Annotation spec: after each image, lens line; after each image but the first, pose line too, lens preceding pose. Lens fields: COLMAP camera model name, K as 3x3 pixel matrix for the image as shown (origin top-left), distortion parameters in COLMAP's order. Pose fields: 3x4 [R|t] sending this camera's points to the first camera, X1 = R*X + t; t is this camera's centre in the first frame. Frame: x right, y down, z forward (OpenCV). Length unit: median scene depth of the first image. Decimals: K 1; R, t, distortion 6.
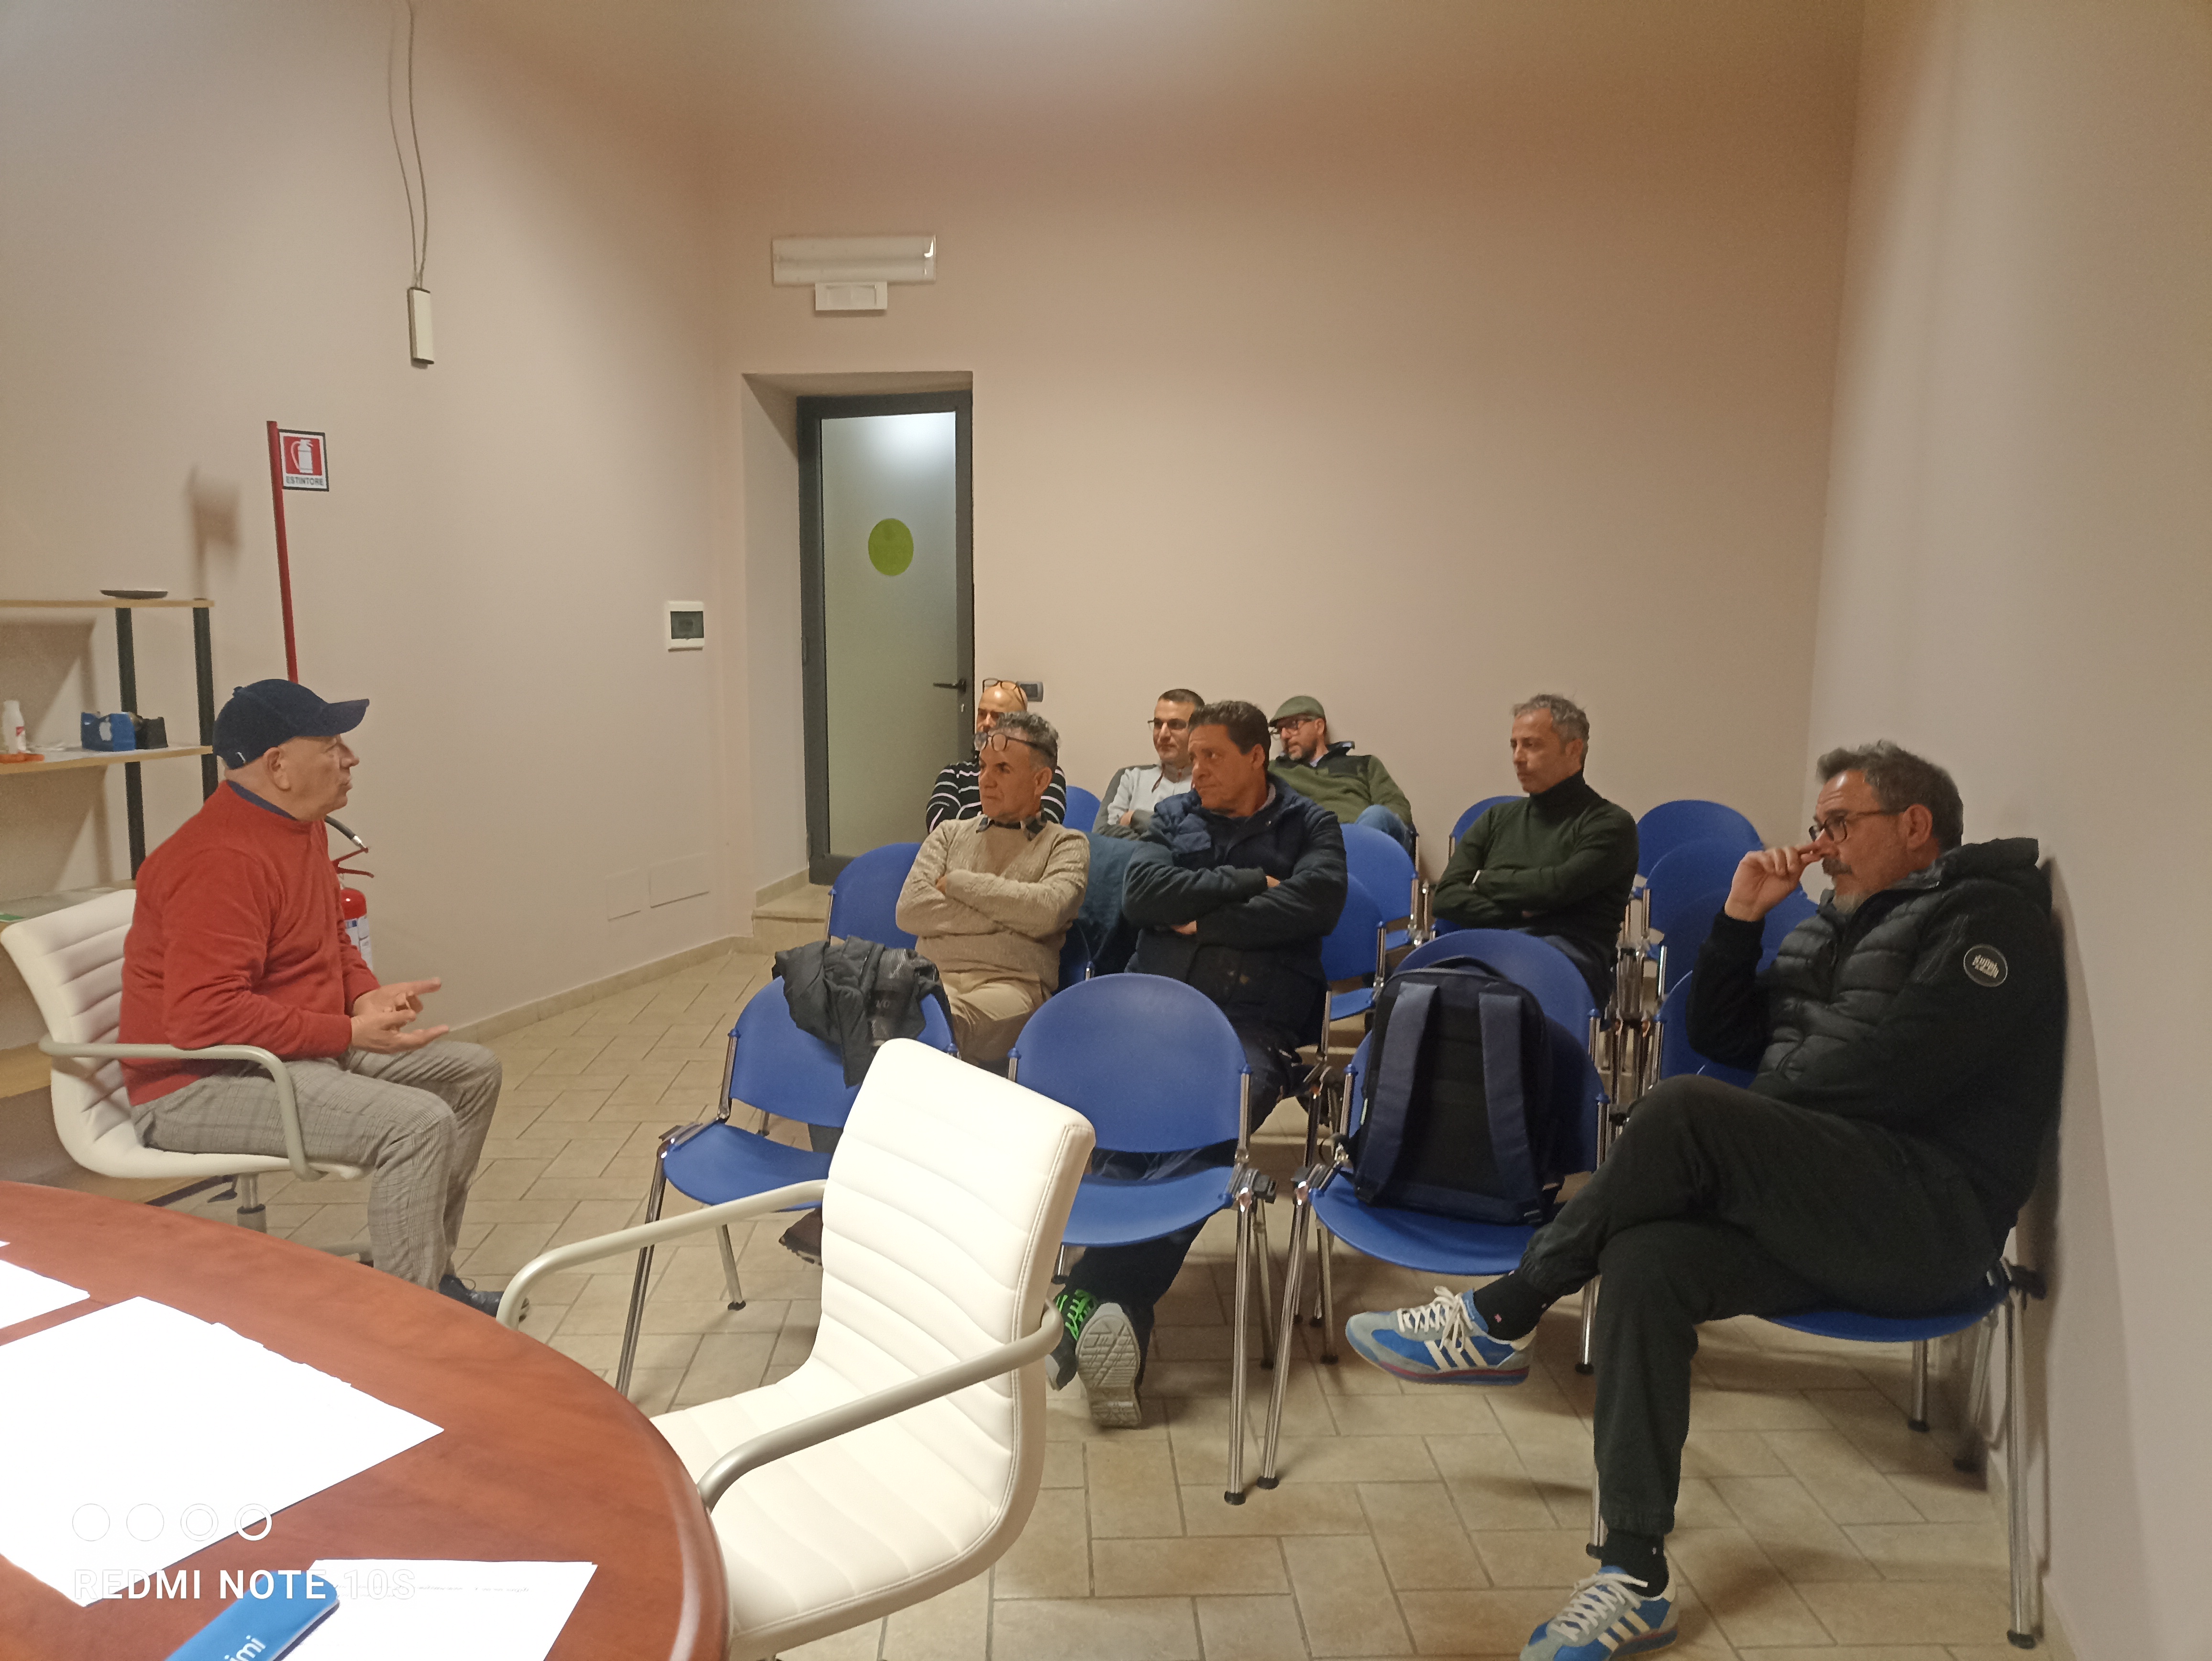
lens RADIAL K [[1565.8, 0, 1092.6], [0, 1565.8, 810.3], [0, 0, 1]] dist [0.027721, -0.014160]
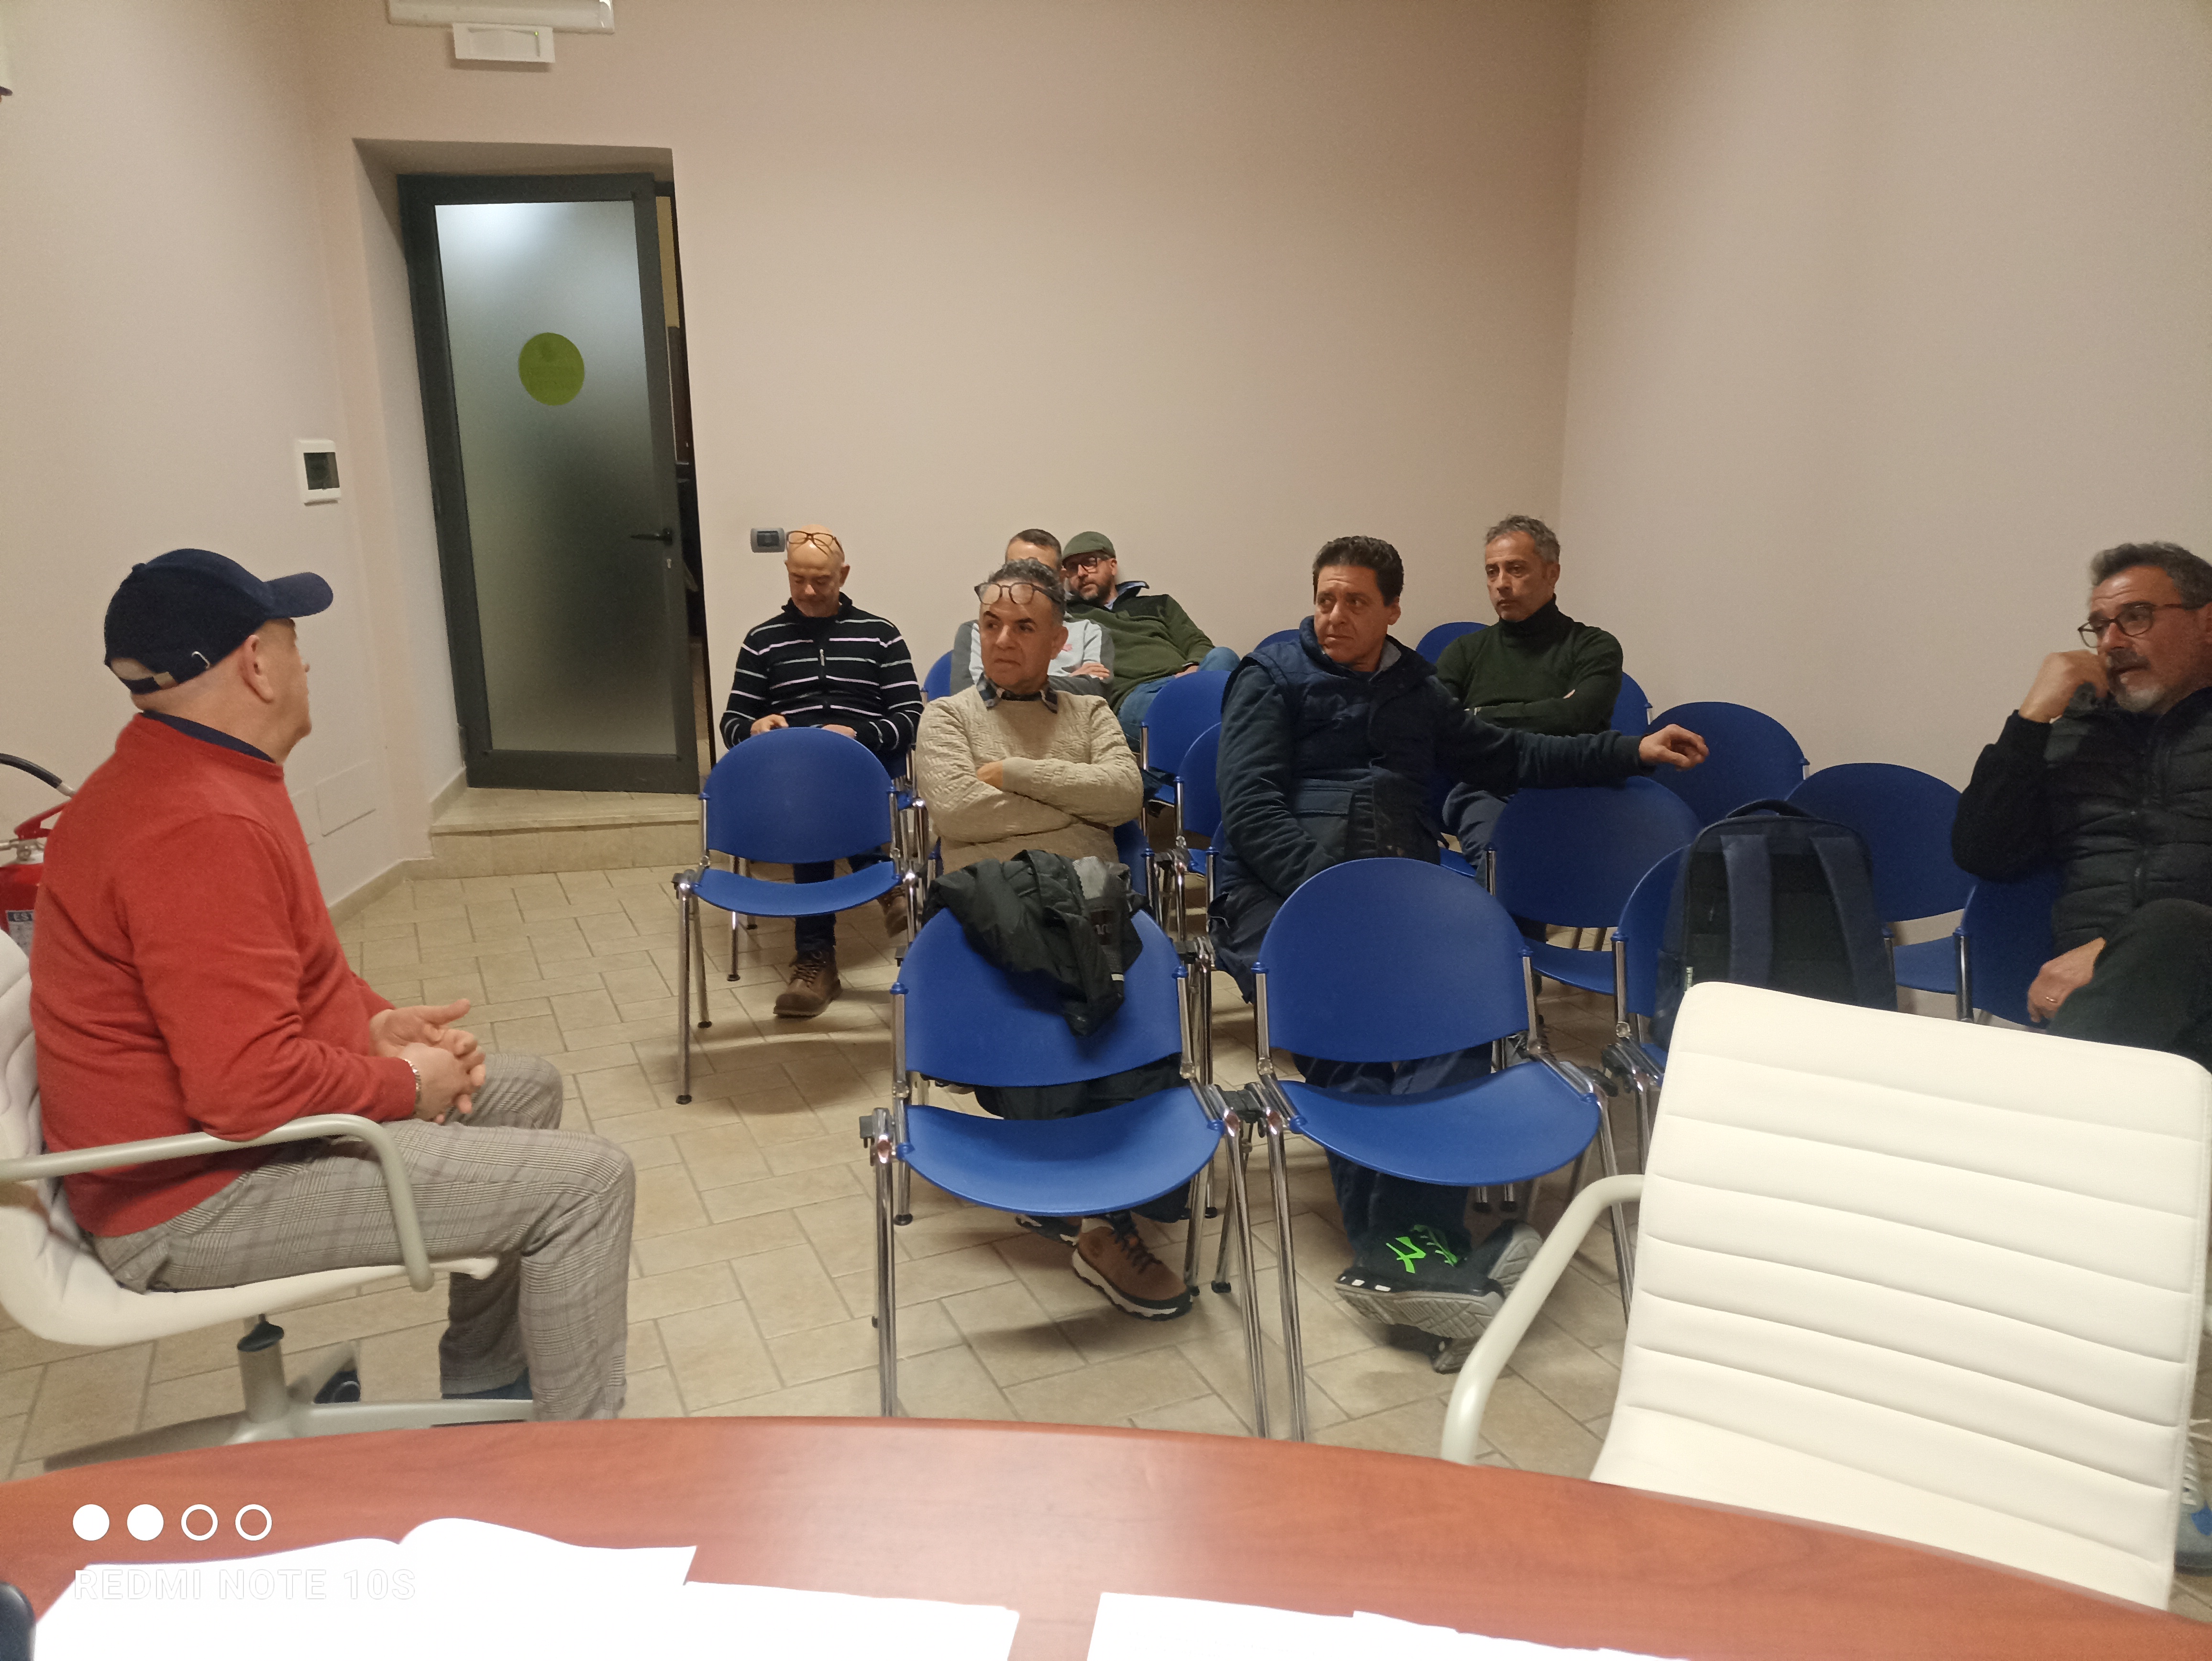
lens RADIAL K [[1565.8, 0, 1117.3], [0, 1565.8, 810.4], [0, 0, 1]] dist [0.027721, -0.014160]
pose [[0.926689, -0.101956, 0.361736, -0.310969], [0.066401, 0.991774, 0.109429, -0.017278], [-0.369918, -0.077387, 0.925836, 0.192559]]
